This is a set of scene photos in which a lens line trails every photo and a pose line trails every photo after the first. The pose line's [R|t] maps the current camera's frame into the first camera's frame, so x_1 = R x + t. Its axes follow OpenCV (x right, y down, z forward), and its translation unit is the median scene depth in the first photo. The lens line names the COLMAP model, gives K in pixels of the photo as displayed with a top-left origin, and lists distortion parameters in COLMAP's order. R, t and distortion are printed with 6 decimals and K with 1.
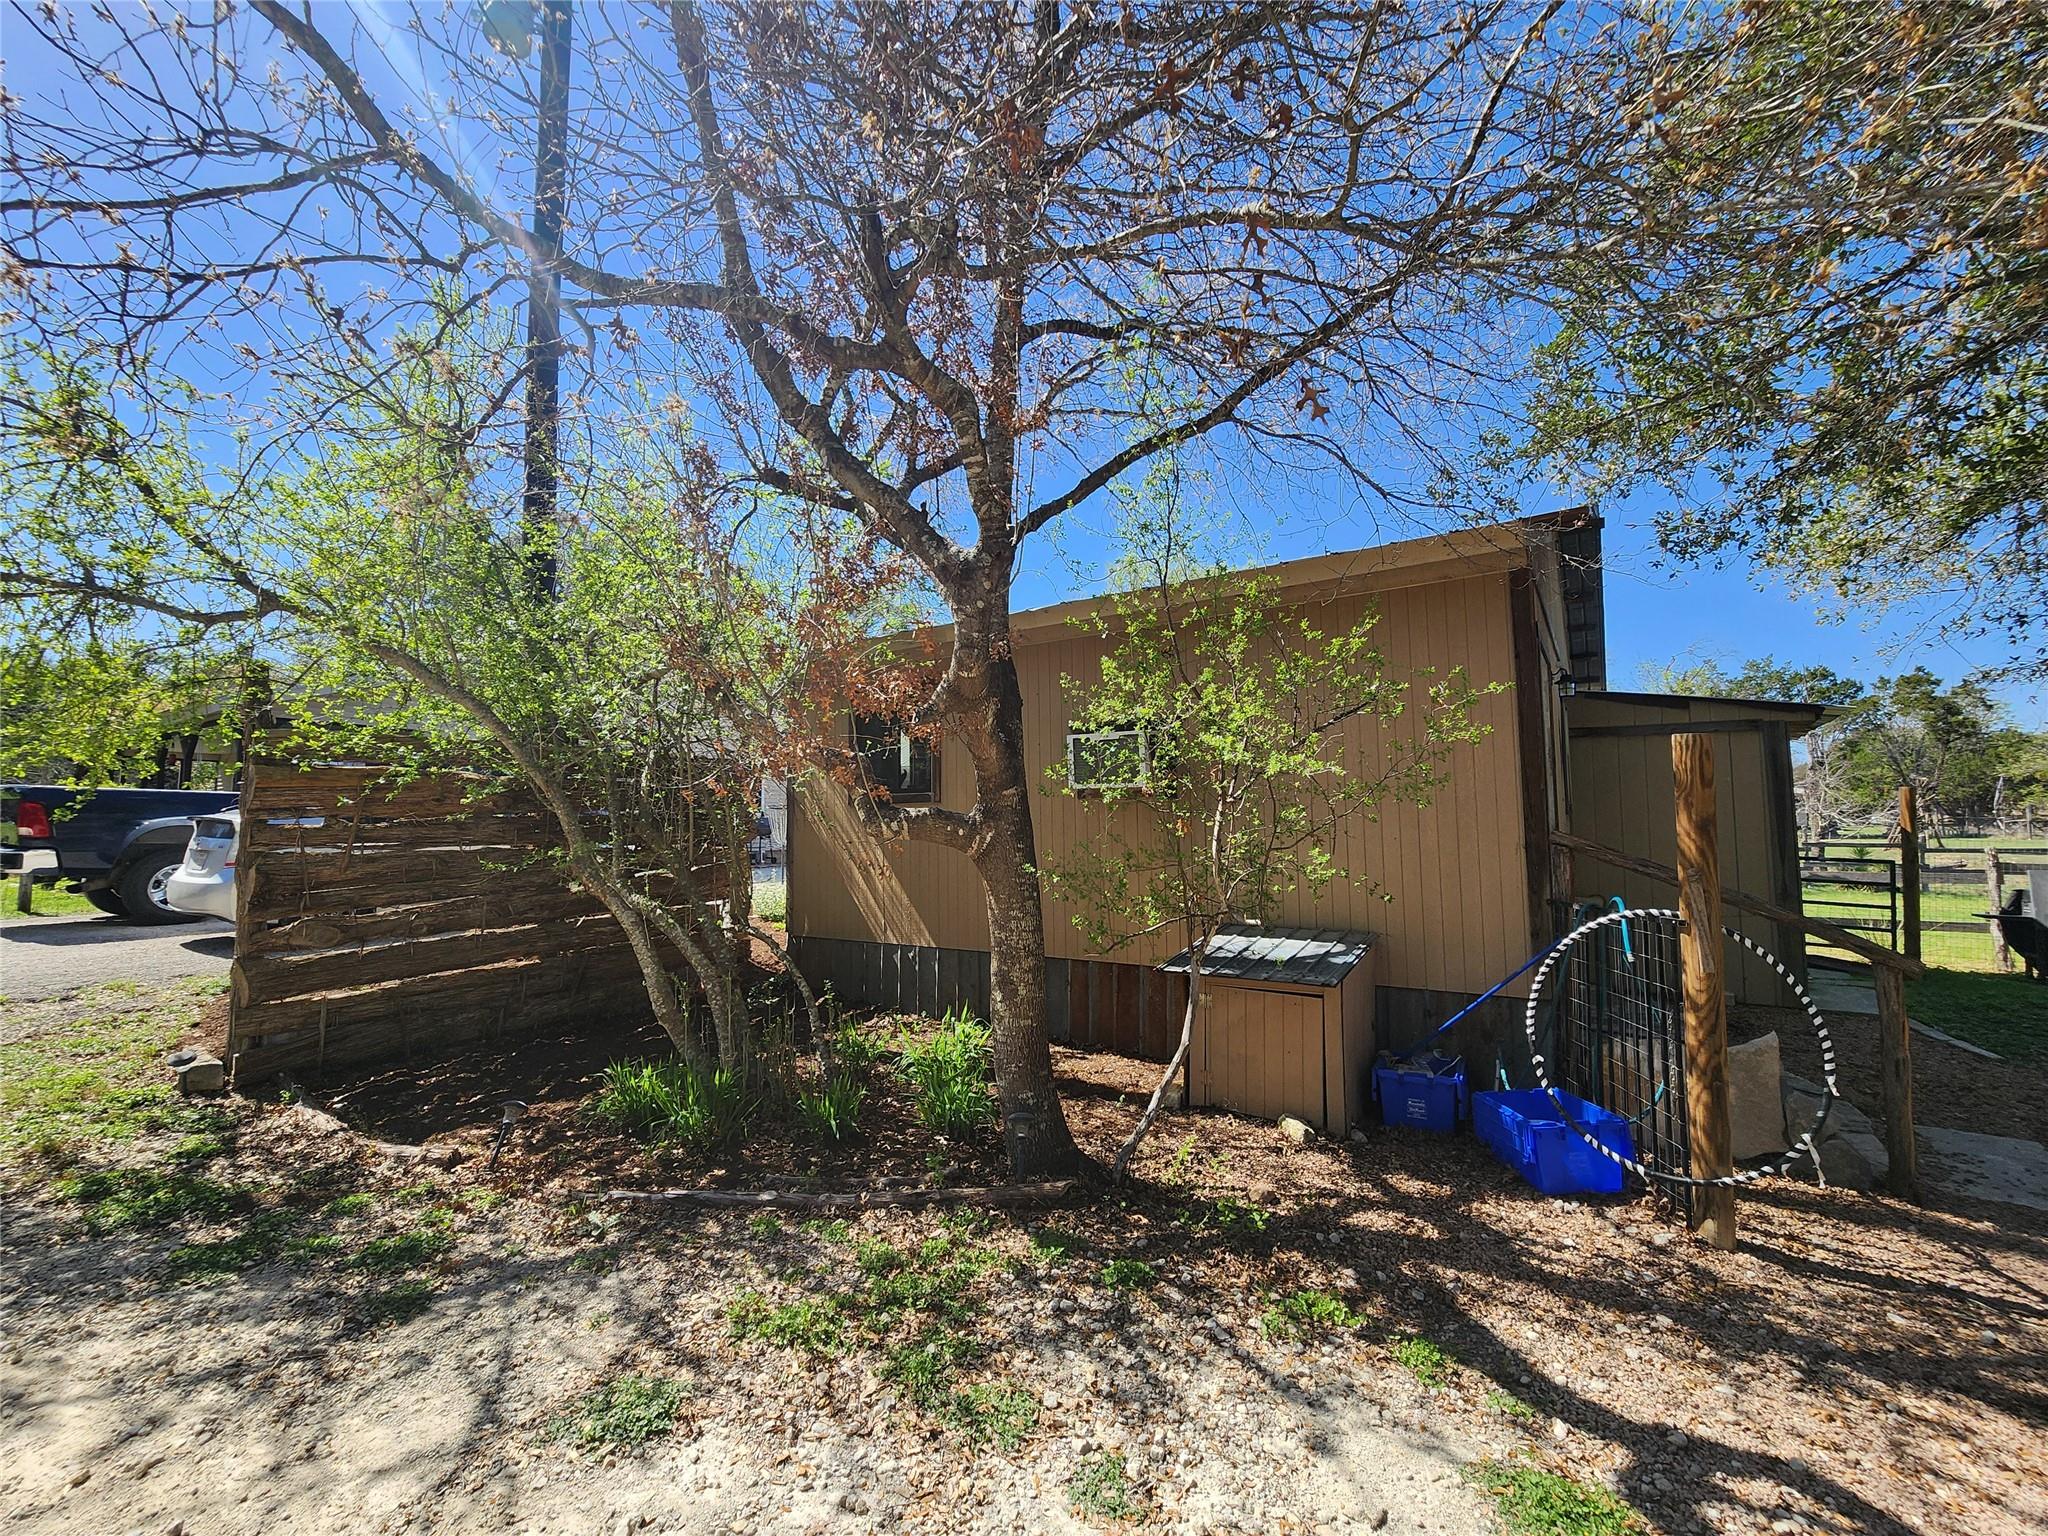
lens RADIAL K [[844.2, 0, 1024.0], [0, 844.2, 768.0], [0, 0, 1]] dist [0.002113, 0.000319]
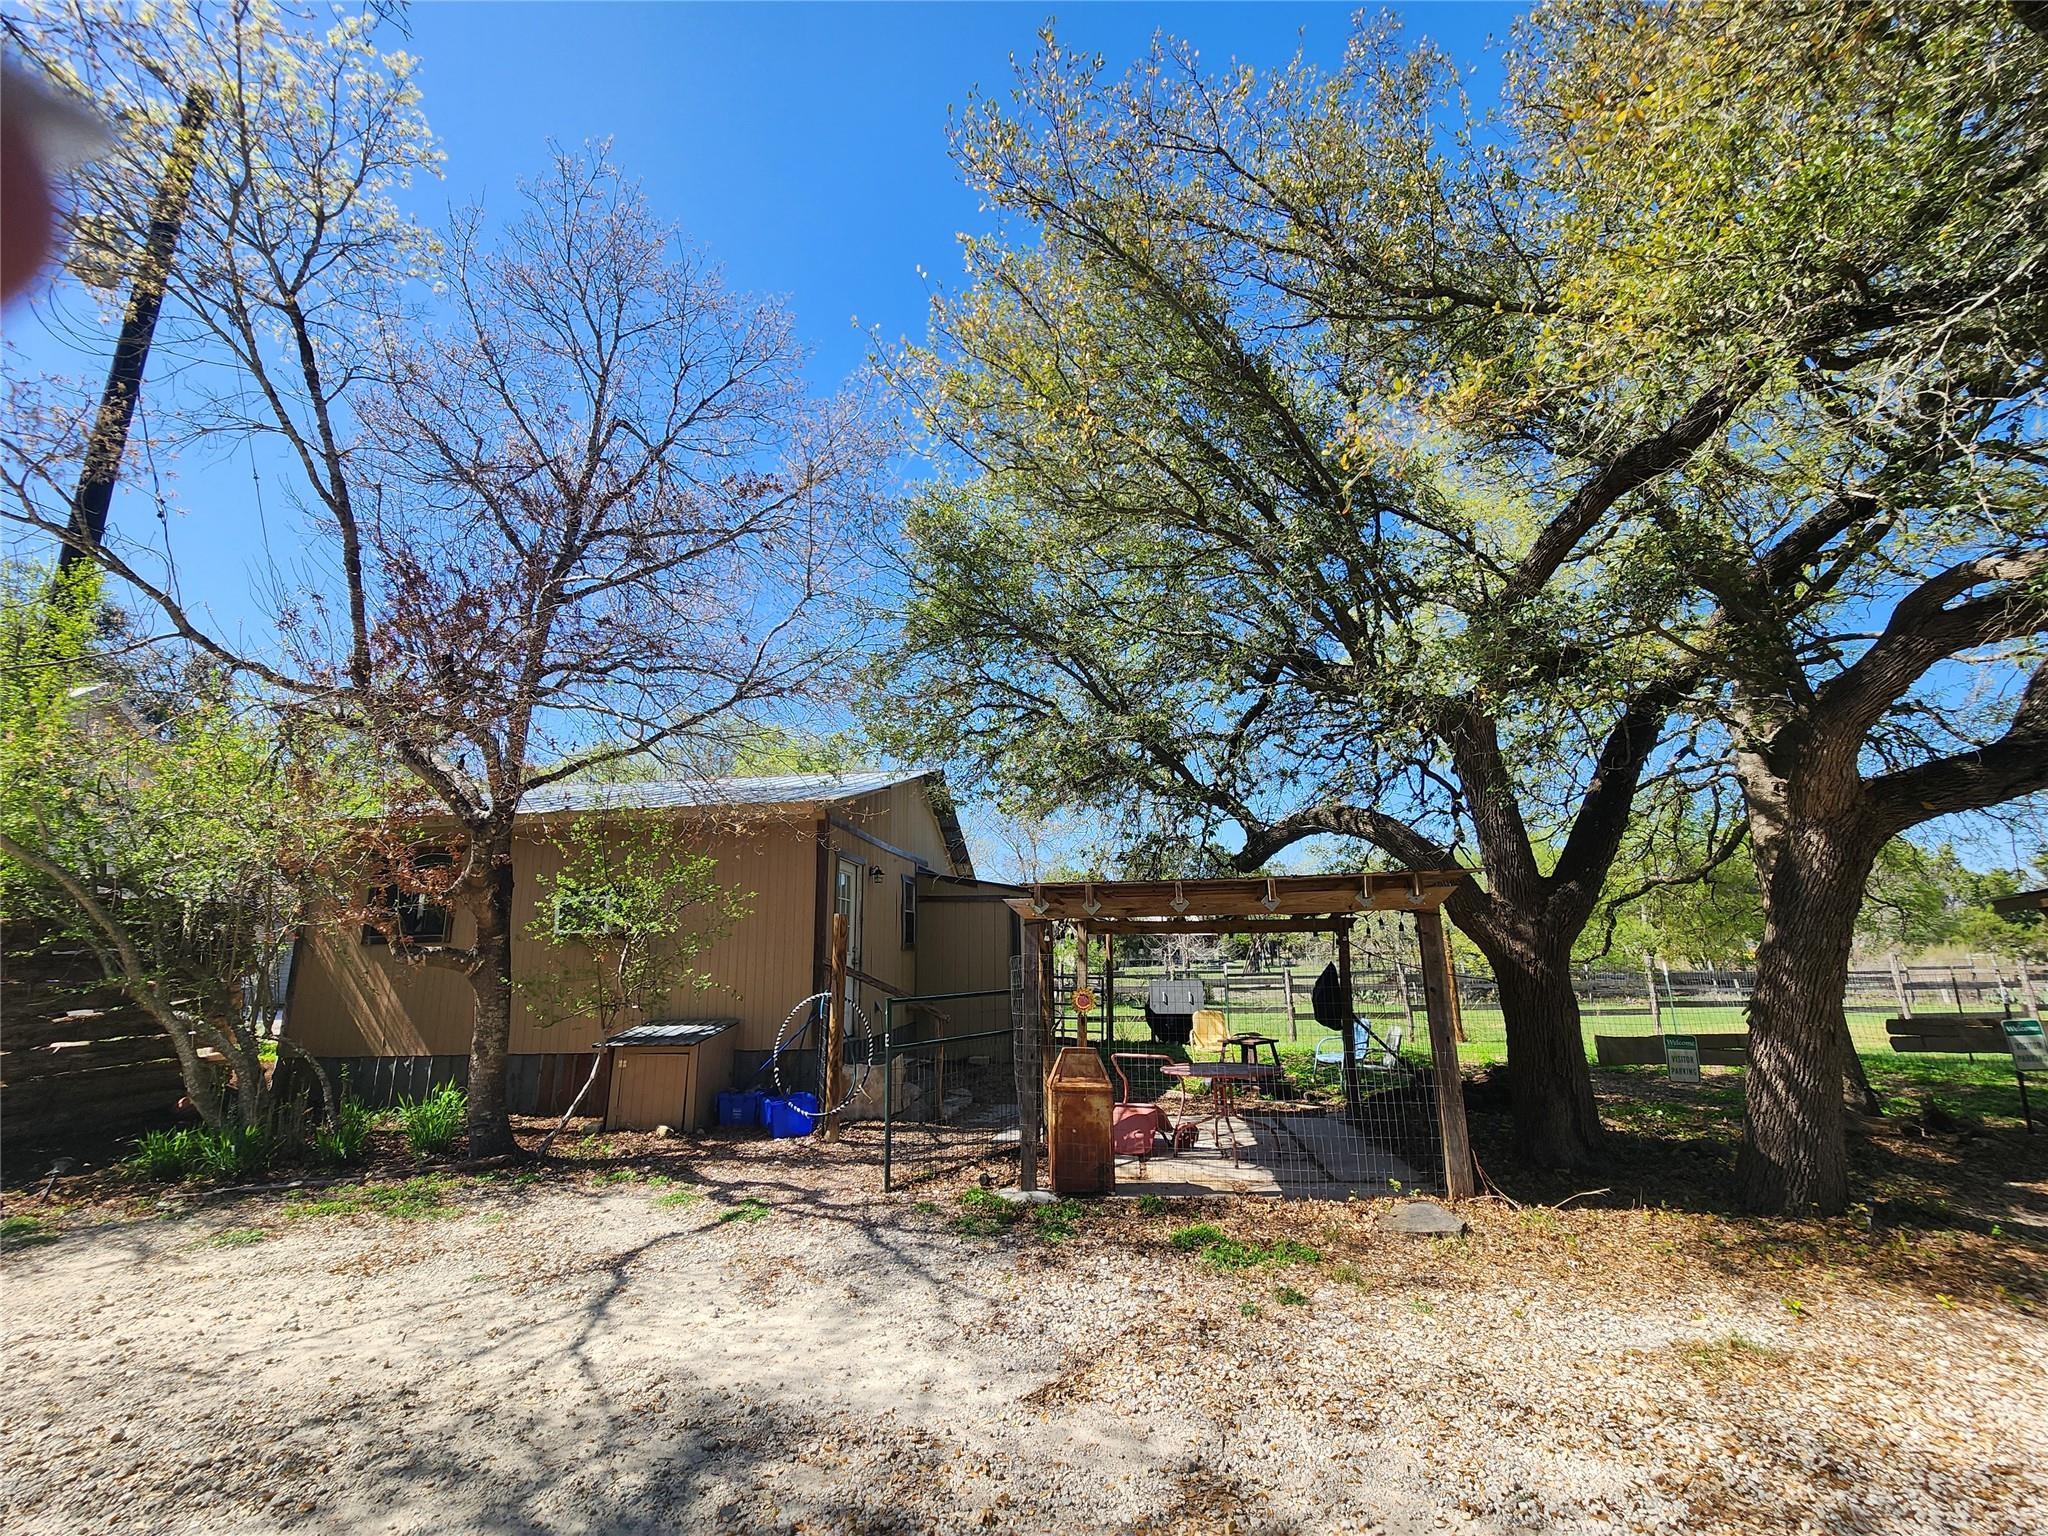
lens RADIAL K [[844.2, 0, 1024.0], [0, 844.2, 768.0], [0, 0, 1]] dist [0.002113, 0.000319]
pose [[0.882083, 0.097077, 0.460984, 0.088145], [-0.020822, 0.985616, -0.167714, -0.040238], [-0.470634, 0.138339, 0.871416, -0.931898]]
